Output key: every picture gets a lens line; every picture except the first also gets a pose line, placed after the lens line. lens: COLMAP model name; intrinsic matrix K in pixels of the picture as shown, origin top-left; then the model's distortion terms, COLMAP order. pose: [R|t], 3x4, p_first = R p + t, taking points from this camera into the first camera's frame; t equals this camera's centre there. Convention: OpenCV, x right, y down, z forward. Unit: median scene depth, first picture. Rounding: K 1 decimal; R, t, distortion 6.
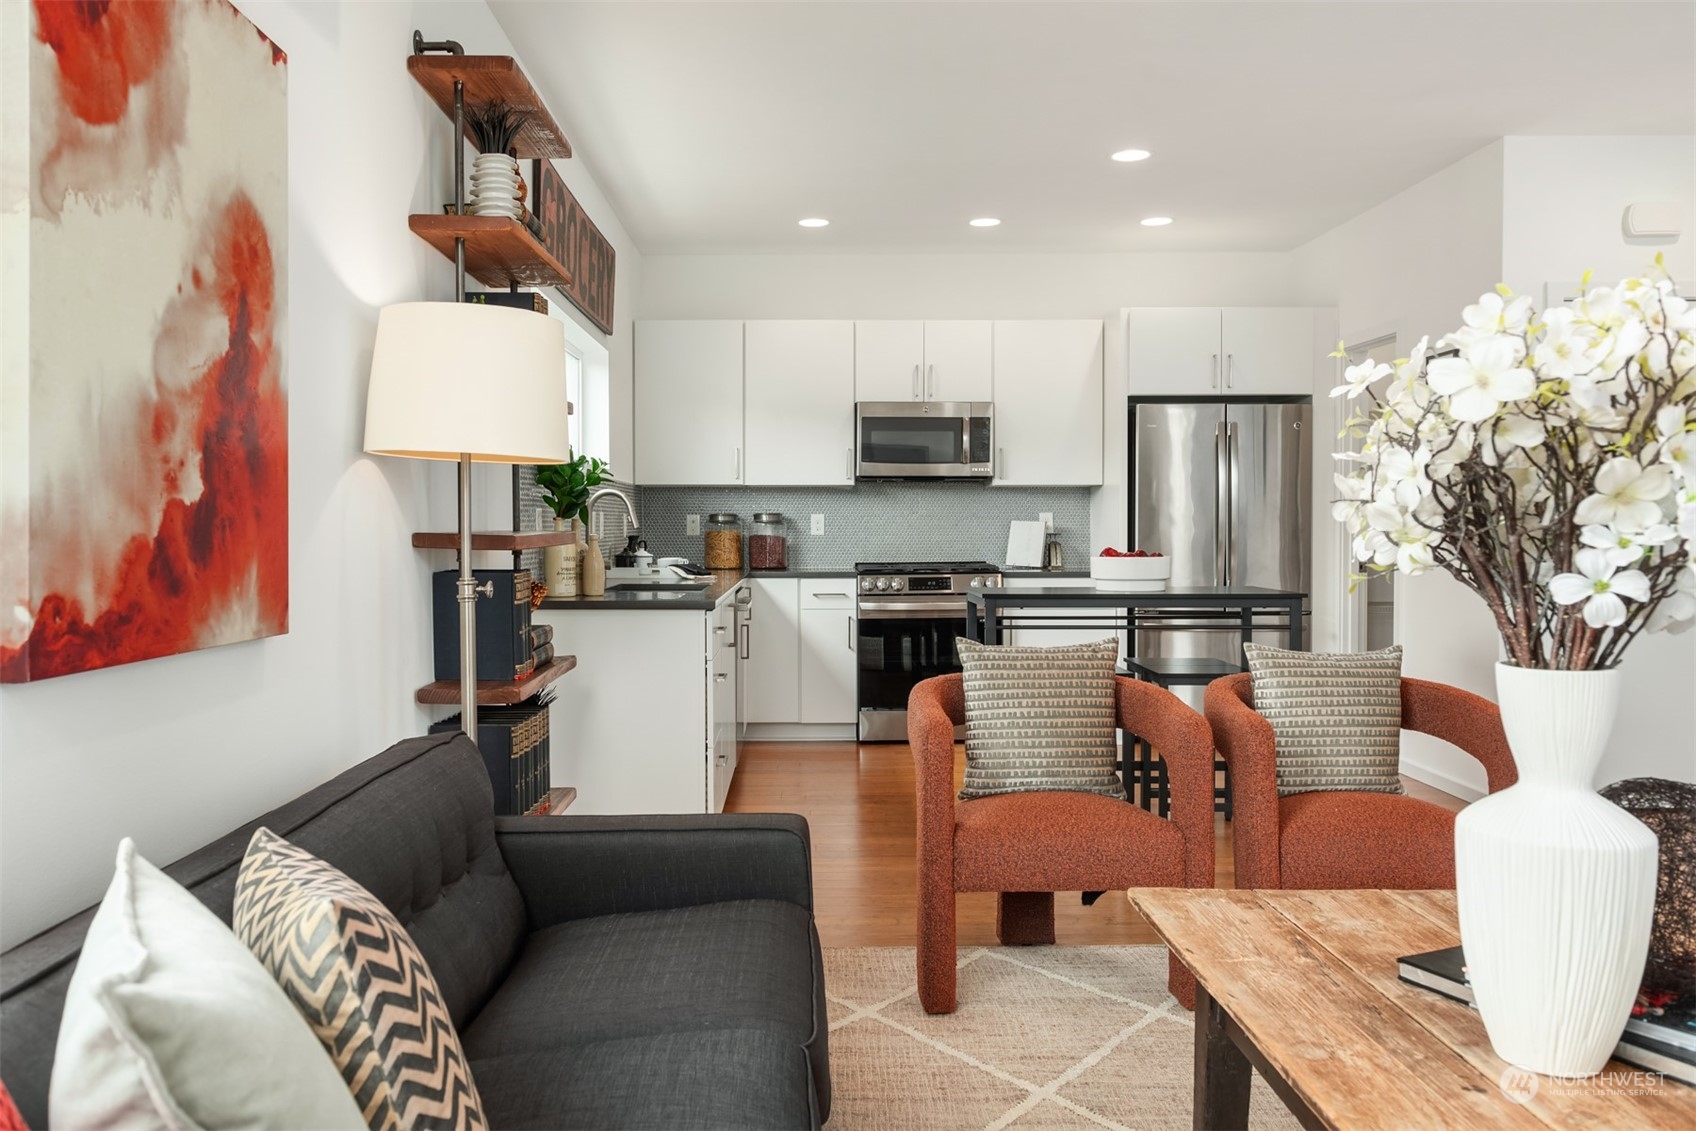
lens RADIAL K [[1319.2, 0, 810.6], [0, 1319.2, 553.6], [0, 0, 1]] dist [-0.007388, -0.004753]
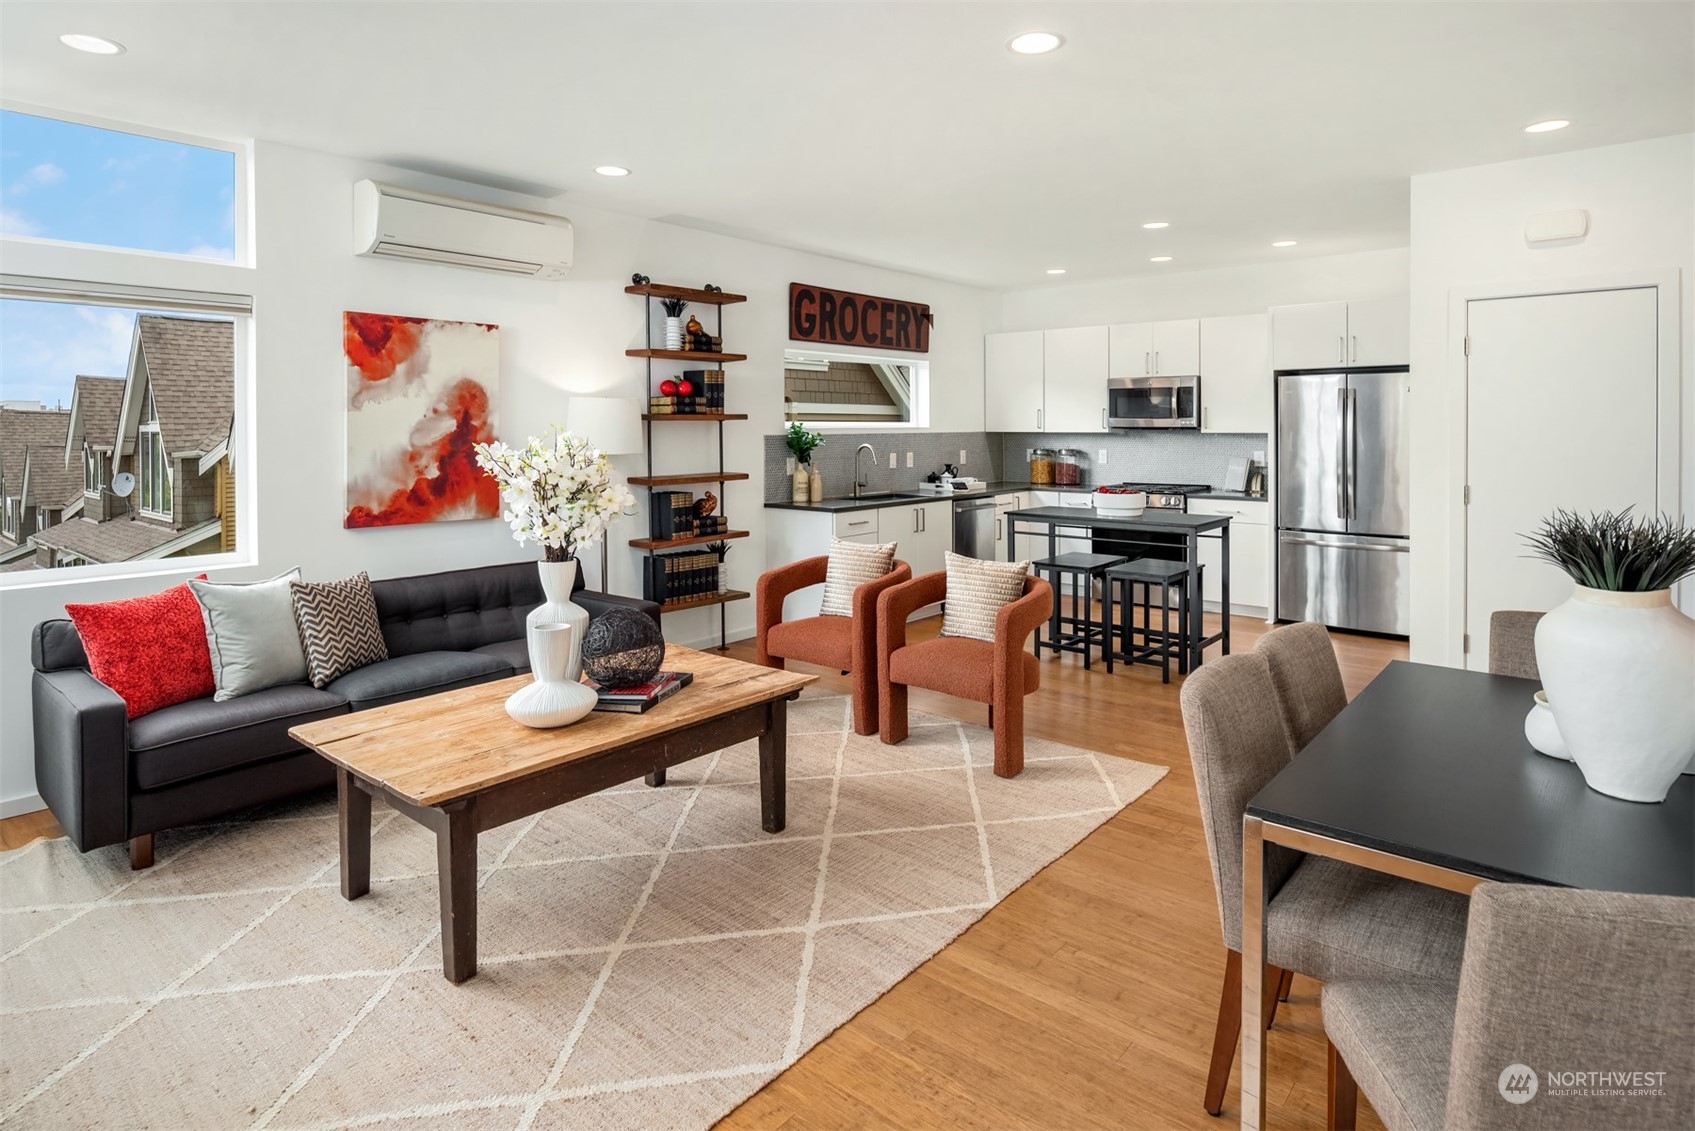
lens RADIAL K [[969.1, 0, 848.4], [0, 969.1, 432.6], [0, 0, 1]] dist [0.001043, 0.000026]
pose [[0.761574, 0.005419, -0.648055, 1.610784], [-0.011831, 0.999915, -0.005542, -0.127454], [0.647969, 0.011888, 0.761574, -0.163834]]
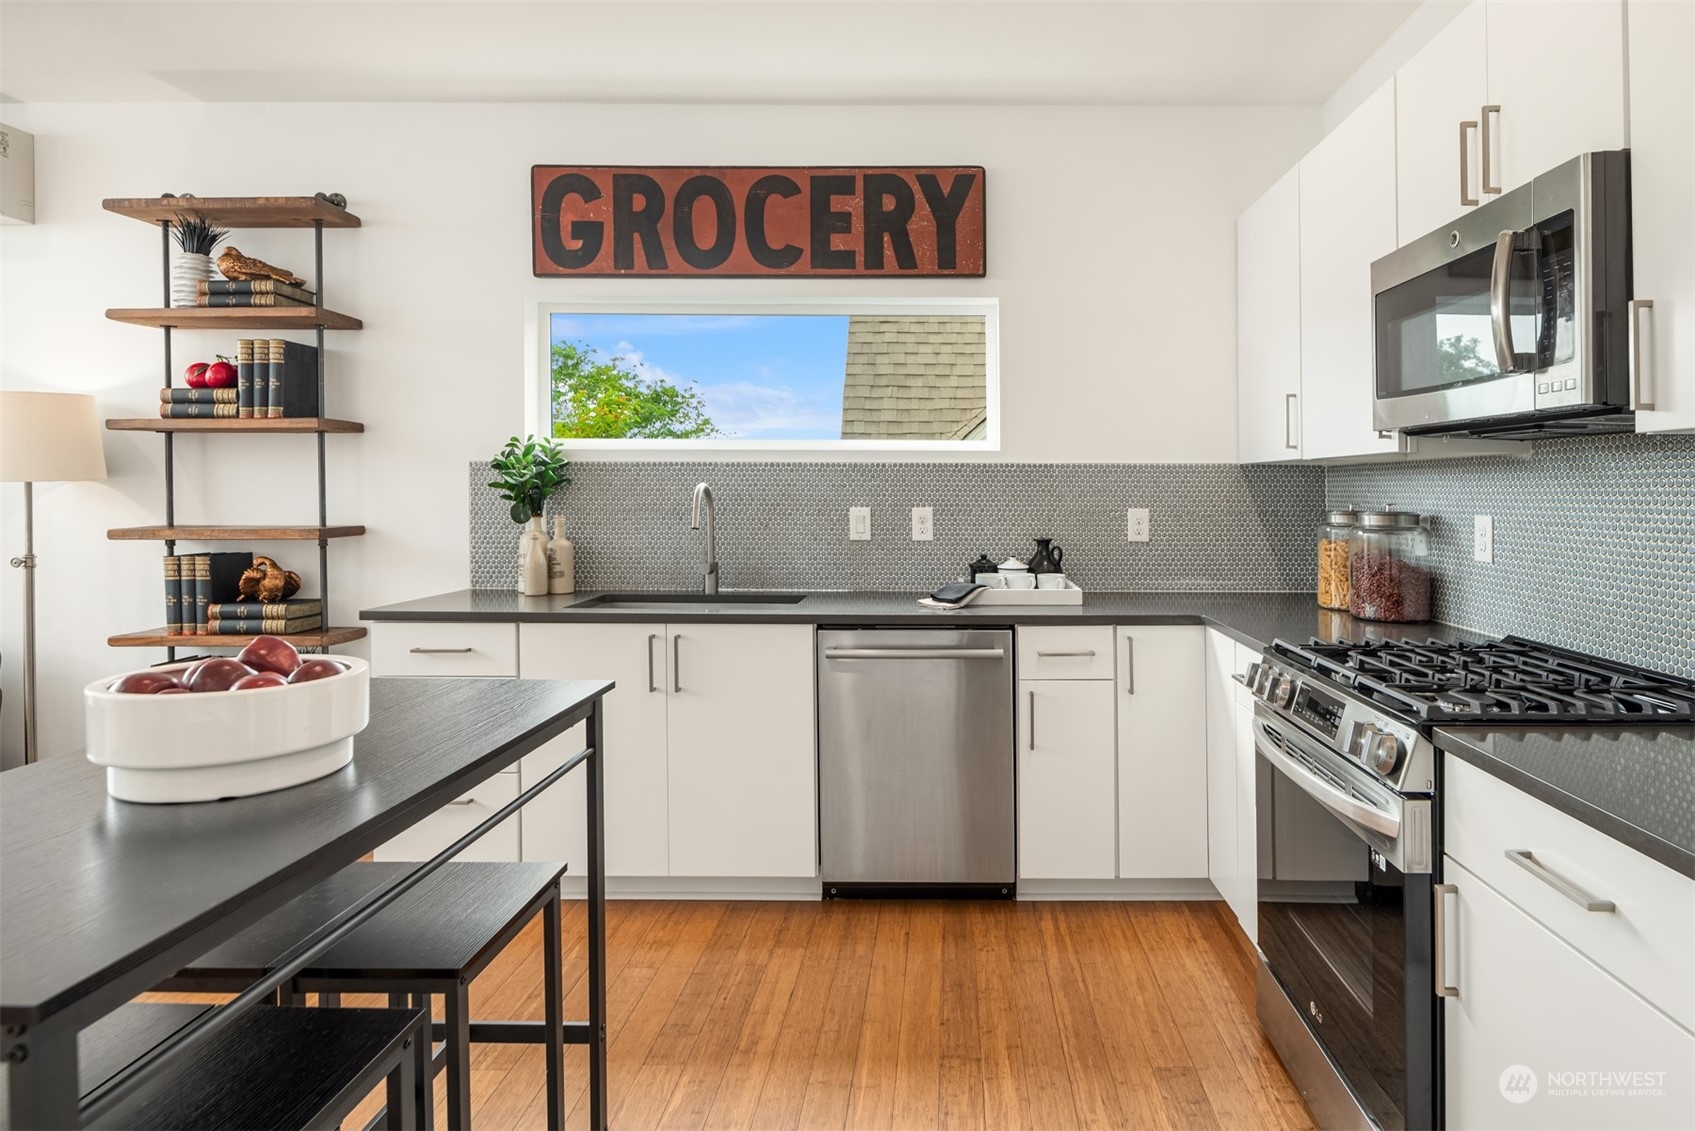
lens RADIAL K [[946.0, 0, 959.8], [0, 946.0, 503.7], [0, 0, 1]] dist [-0.006829, -0.002263]
pose [[-0.019933, 0.016391, -0.999667, 1.049847], [-0.025420, 0.999534, 0.016896, -0.110639], [0.999478, 0.025748, -0.019507, 2.618850]]
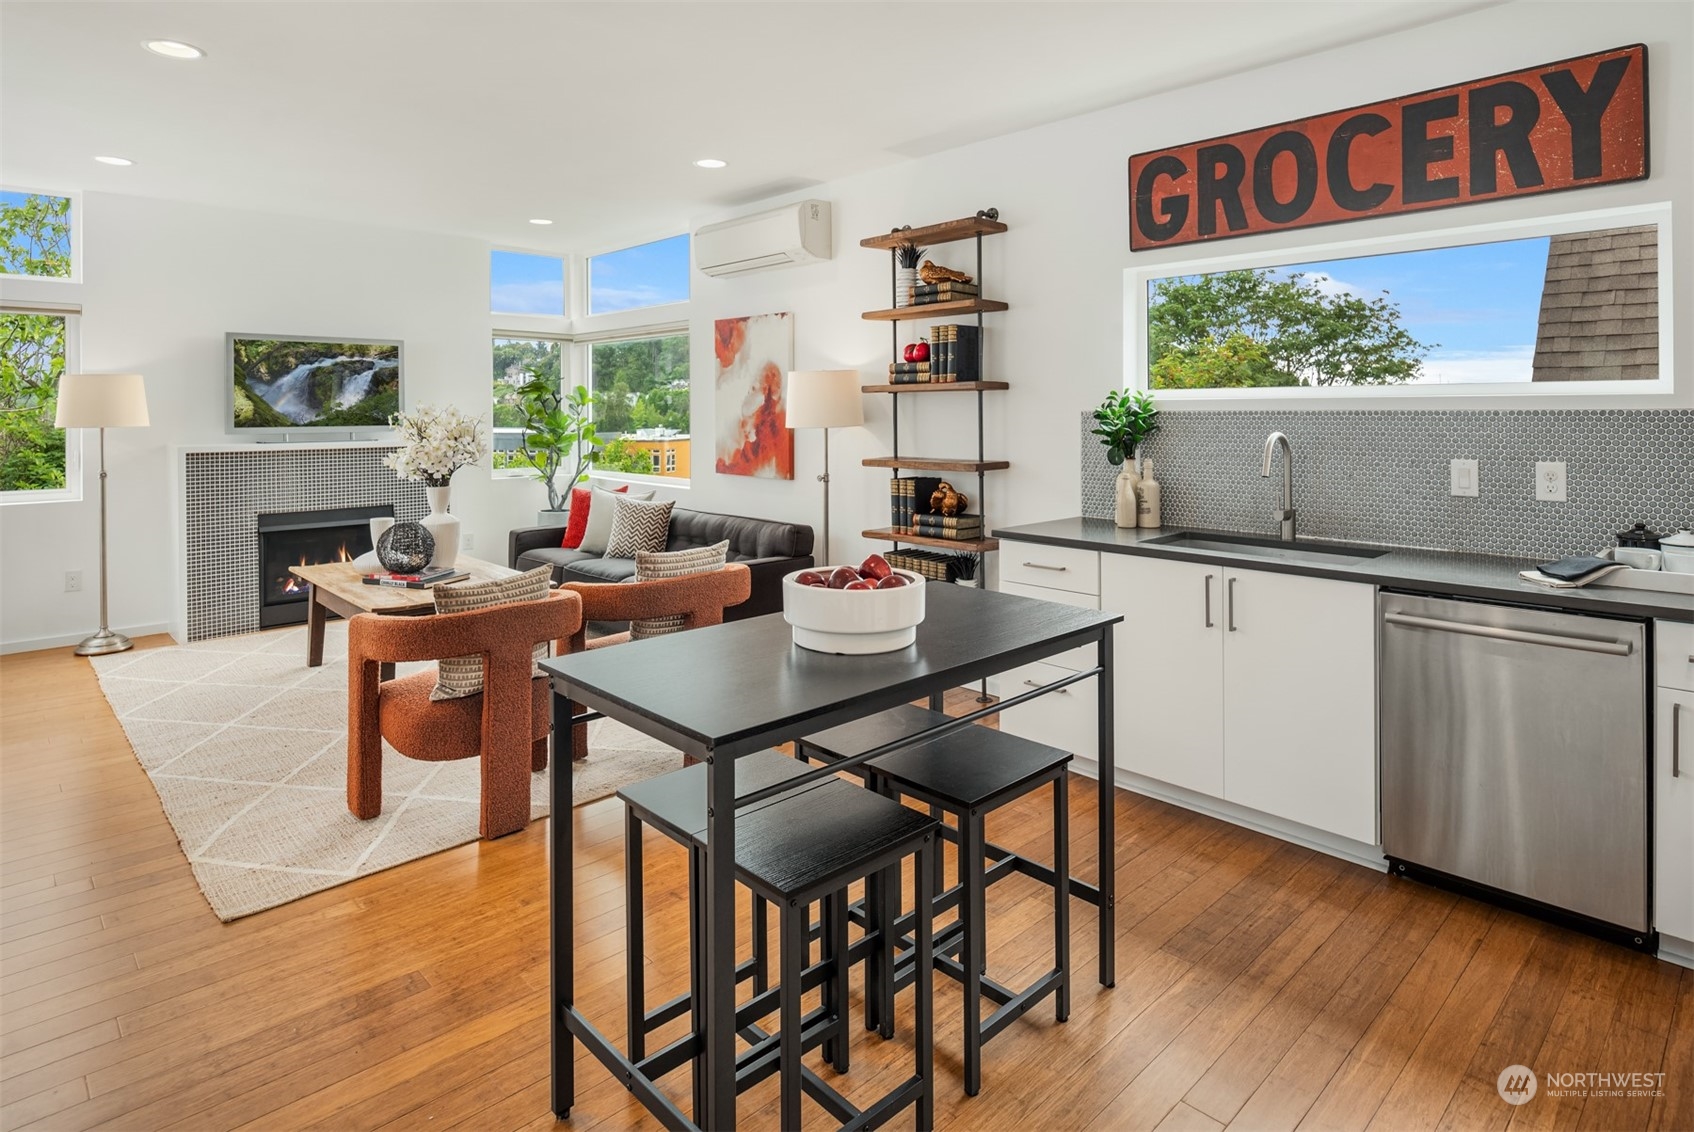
lens RADIAL K [[912.2, 0, 830.2], [0, 912.2, 426.1], [0, 0, 1]] dist [-0.001254, -0.002073]
pose [[-0.740795, 0.013901, -0.671588, 1.100373], [-0.010448, 0.999426, 0.032212, -0.154889], [0.671650, 0.030879, -0.740225, 2.781587]]
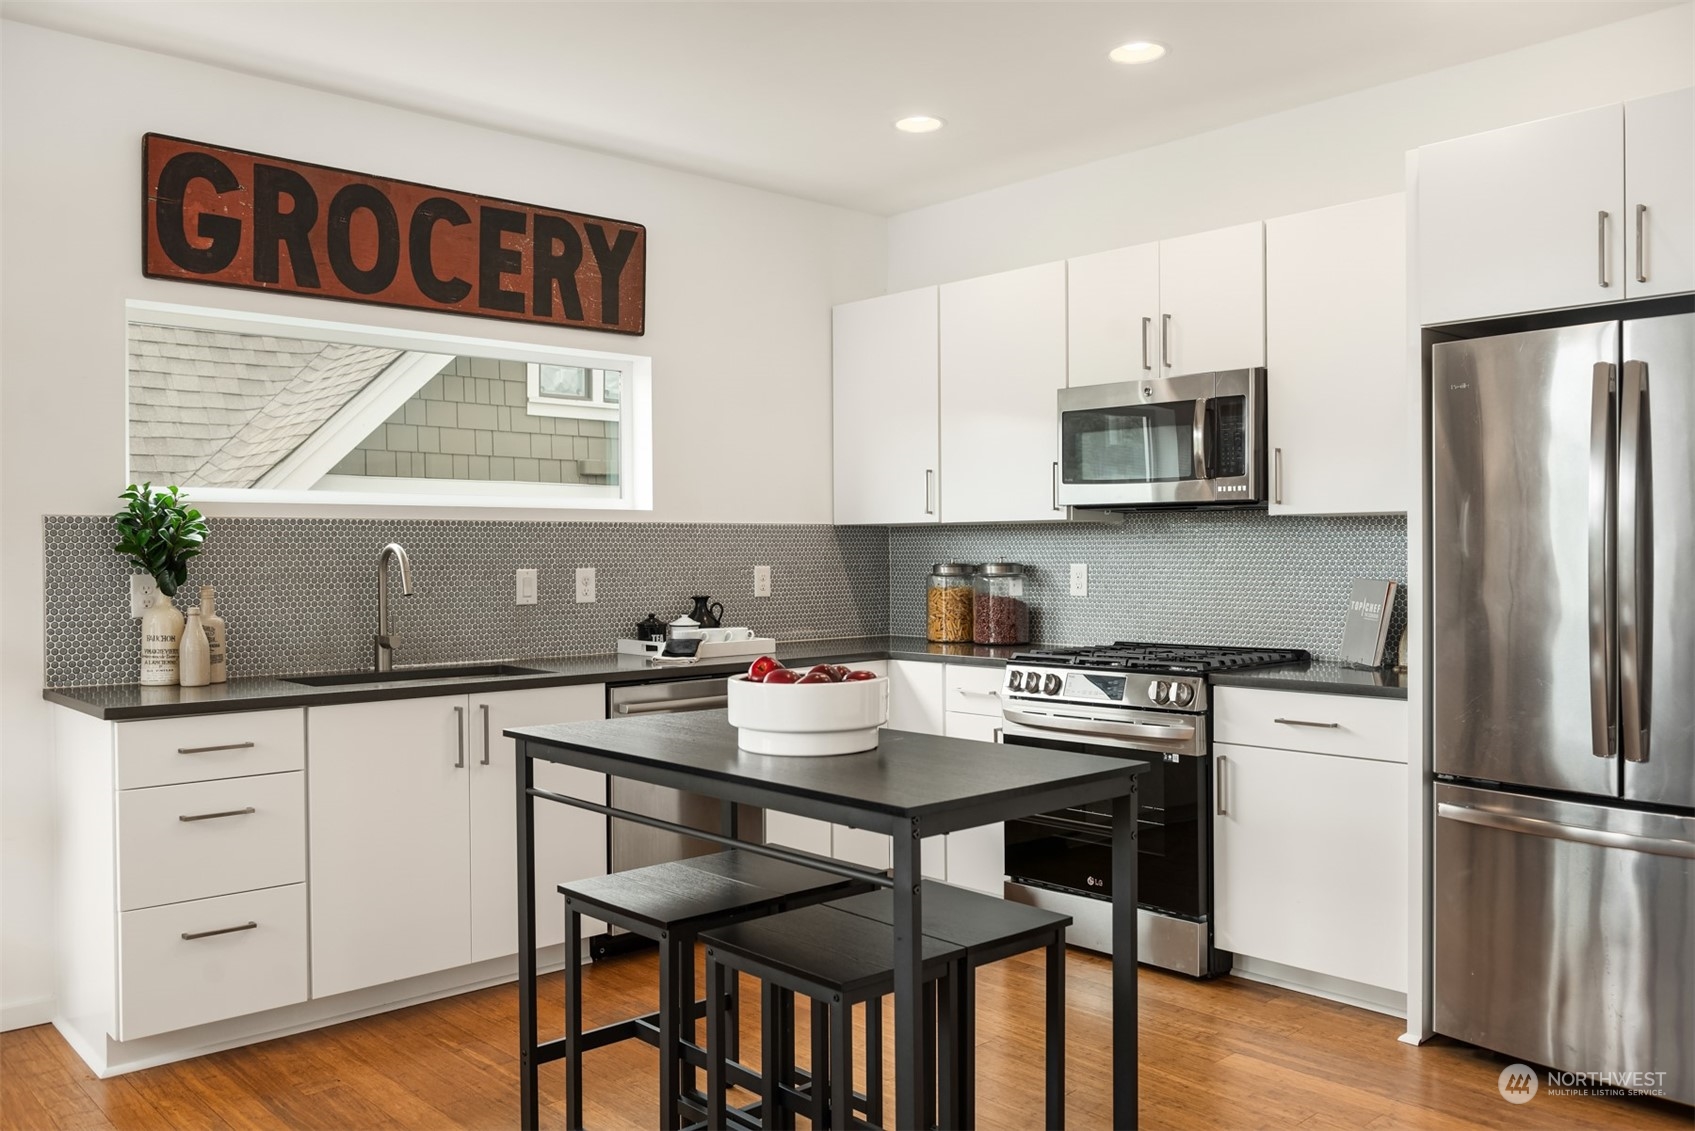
lens RADIAL K [[1352.0, 0, 870.9], [0, 1352.0, 564.0], [0, 0, 1]] dist [-0.039210, -0.001274]
pose [[0.674060, 0.006613, -0.738647, 1.351758], [-0.012348, 0.999921, -0.002316, -0.085533], [0.738573, 0.010682, 0.674089, 1.500041]]
